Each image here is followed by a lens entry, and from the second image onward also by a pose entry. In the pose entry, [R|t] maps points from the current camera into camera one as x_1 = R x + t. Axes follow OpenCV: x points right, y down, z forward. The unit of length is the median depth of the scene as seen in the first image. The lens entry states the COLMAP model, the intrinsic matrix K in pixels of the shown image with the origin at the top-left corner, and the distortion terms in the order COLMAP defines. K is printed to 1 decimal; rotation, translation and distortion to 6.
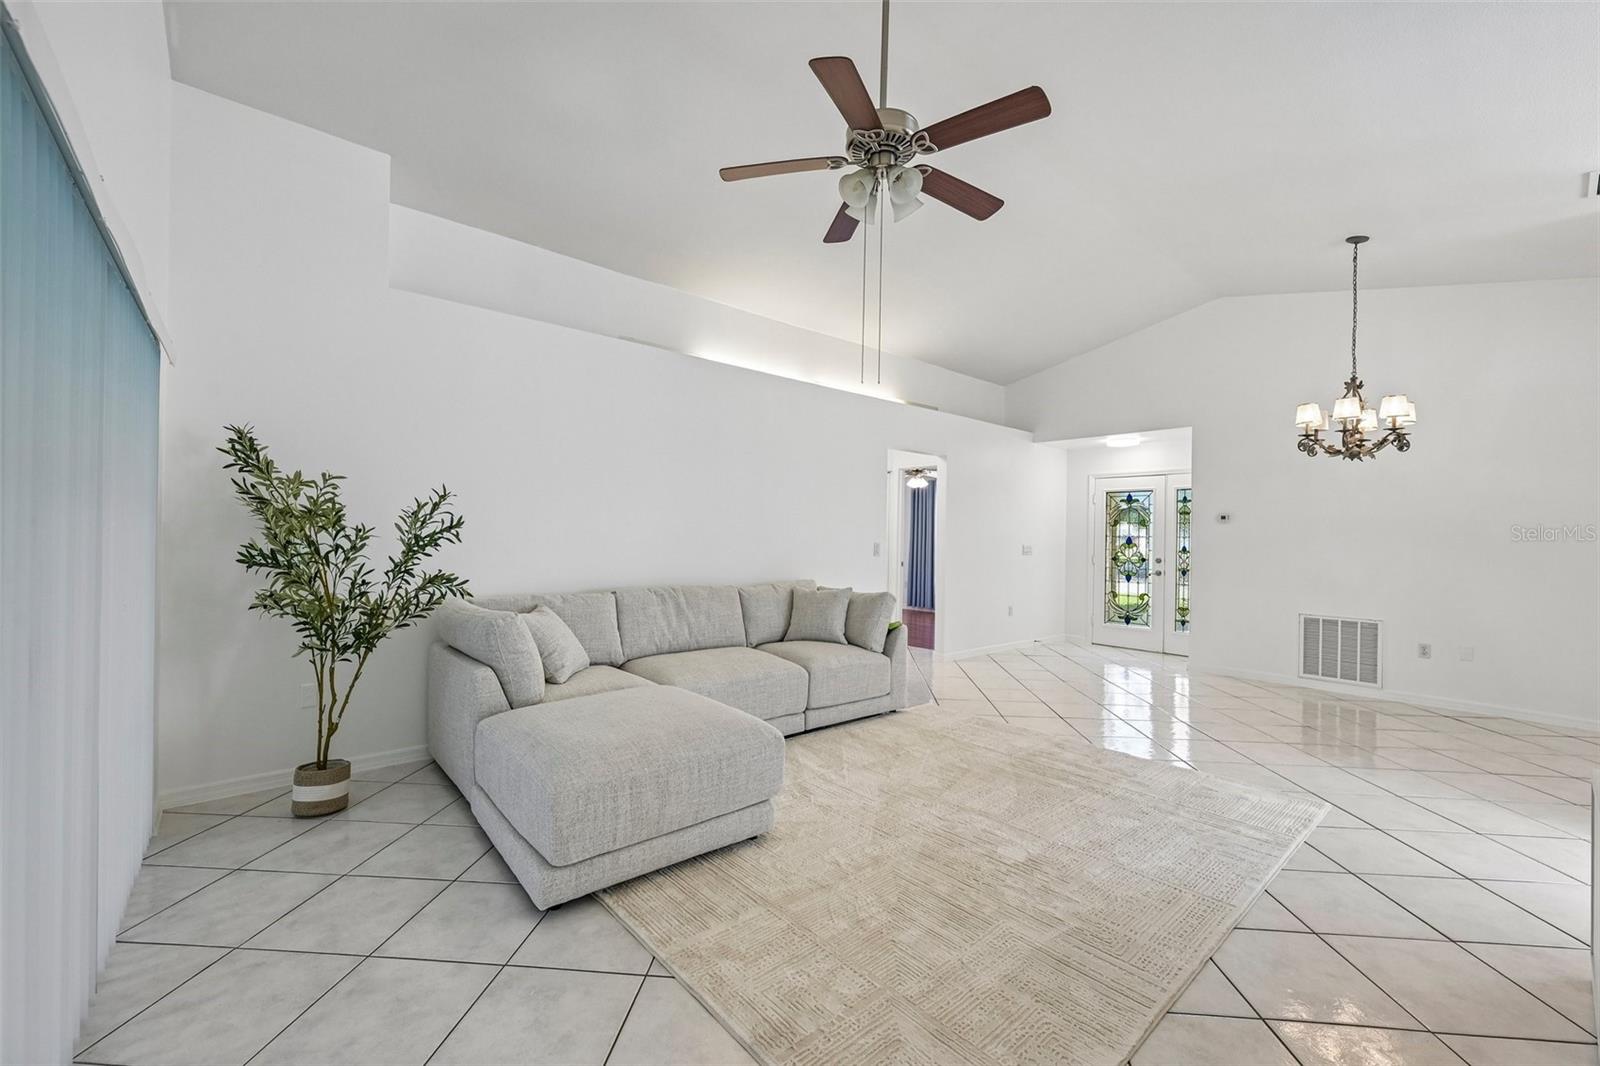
lens RADIAL K [[643.3, 0, 800.5], [0, 643.3, 533.8], [0, 0, 1]] dist [0.000500, 0.000152]
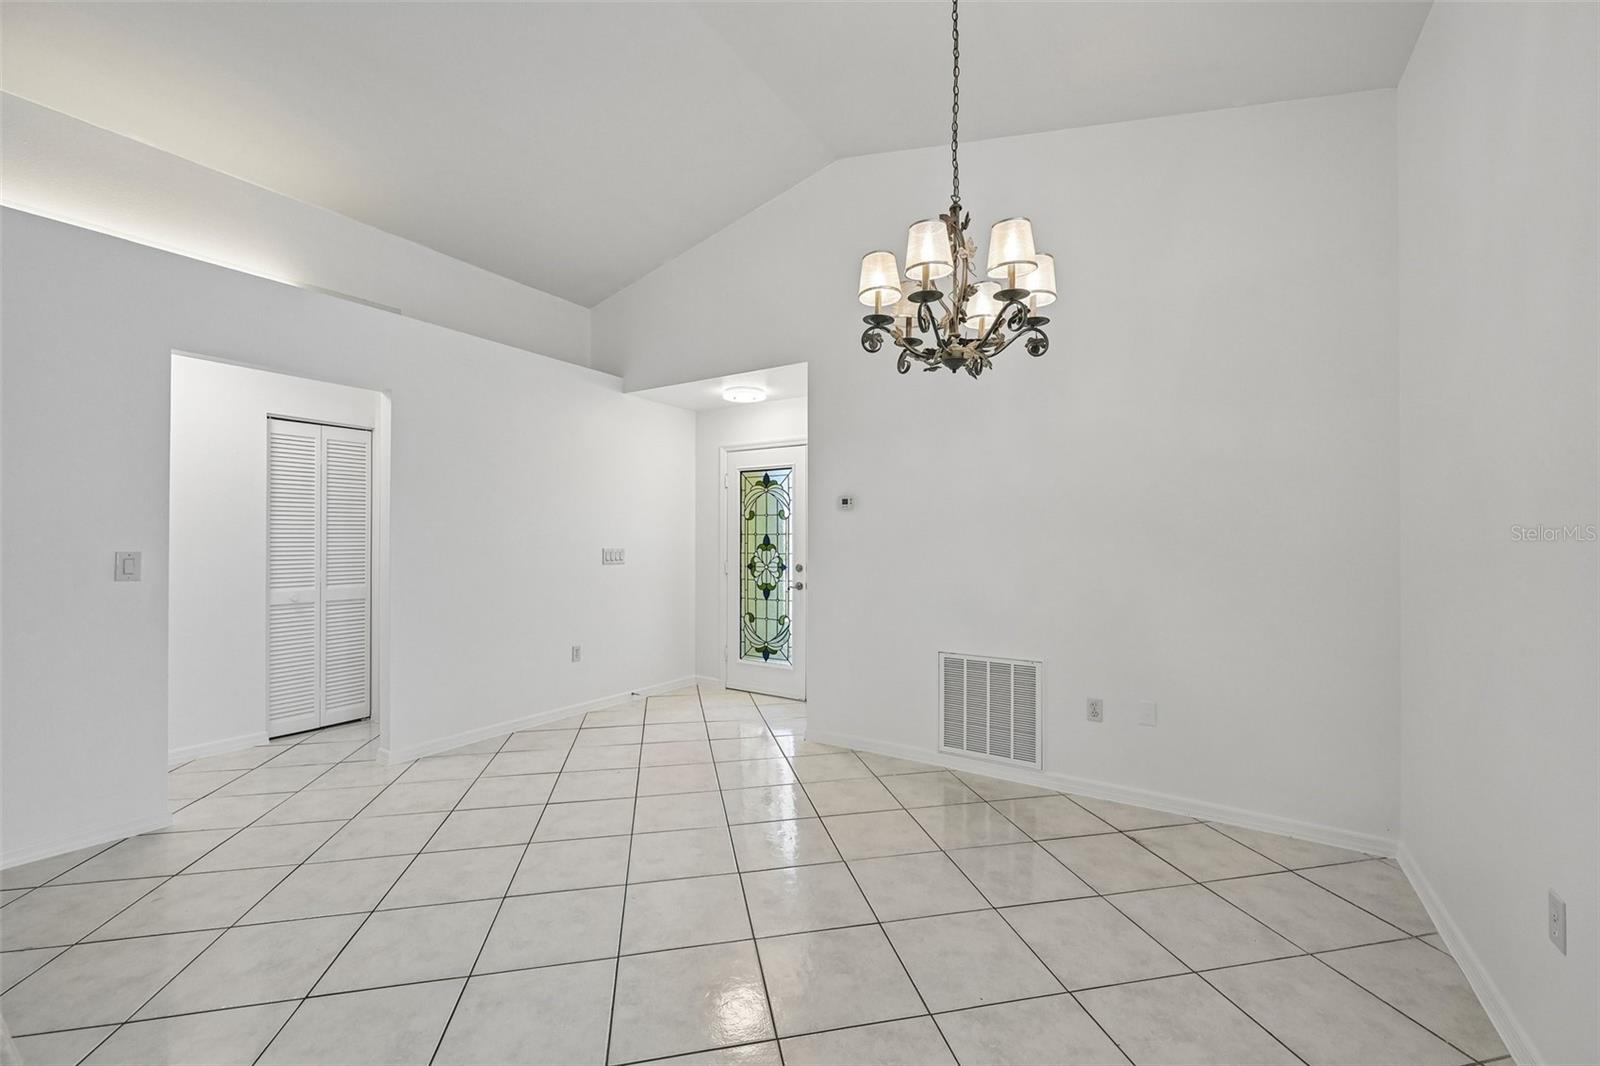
lens RADIAL K [[639.2, 0, 799.7], [0, 639.2, 535.1], [0, 0, 1]] dist [0.000840, 0.000136]
pose [[0.958231, -0.011089, 0.285782, 0.459136], [0.011591, 0.999933, -0.000067, 0.007592], [-0.285762, 0.003377, 0.958295, 0.429558]]
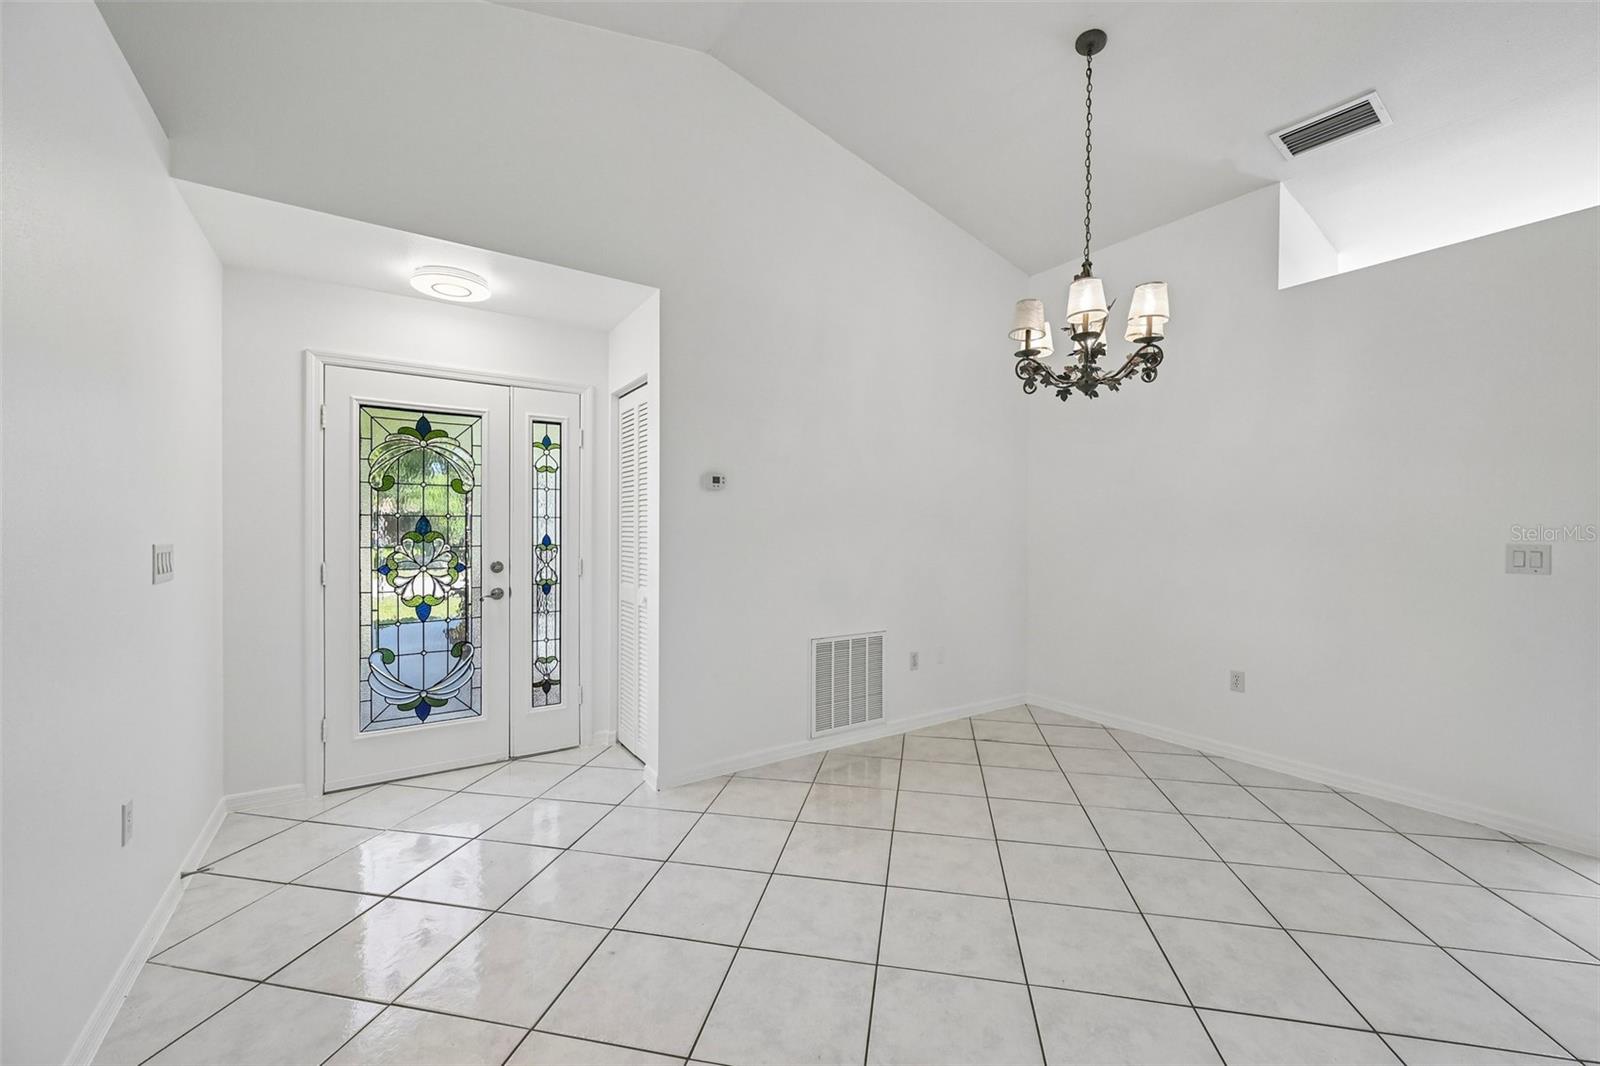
lens RADIAL K [[634.6, 0, 805.9], [0, 634.6, 532.9], [0, 0, 1]] dist [-0.000575, 0.000074]
pose [[0.119990, -0.021341, 0.992546, 0.158873], [-0.005674, 0.999738, 0.022182, 0.006434], [-0.992759, -0.008293, 0.119837, 0.920102]]
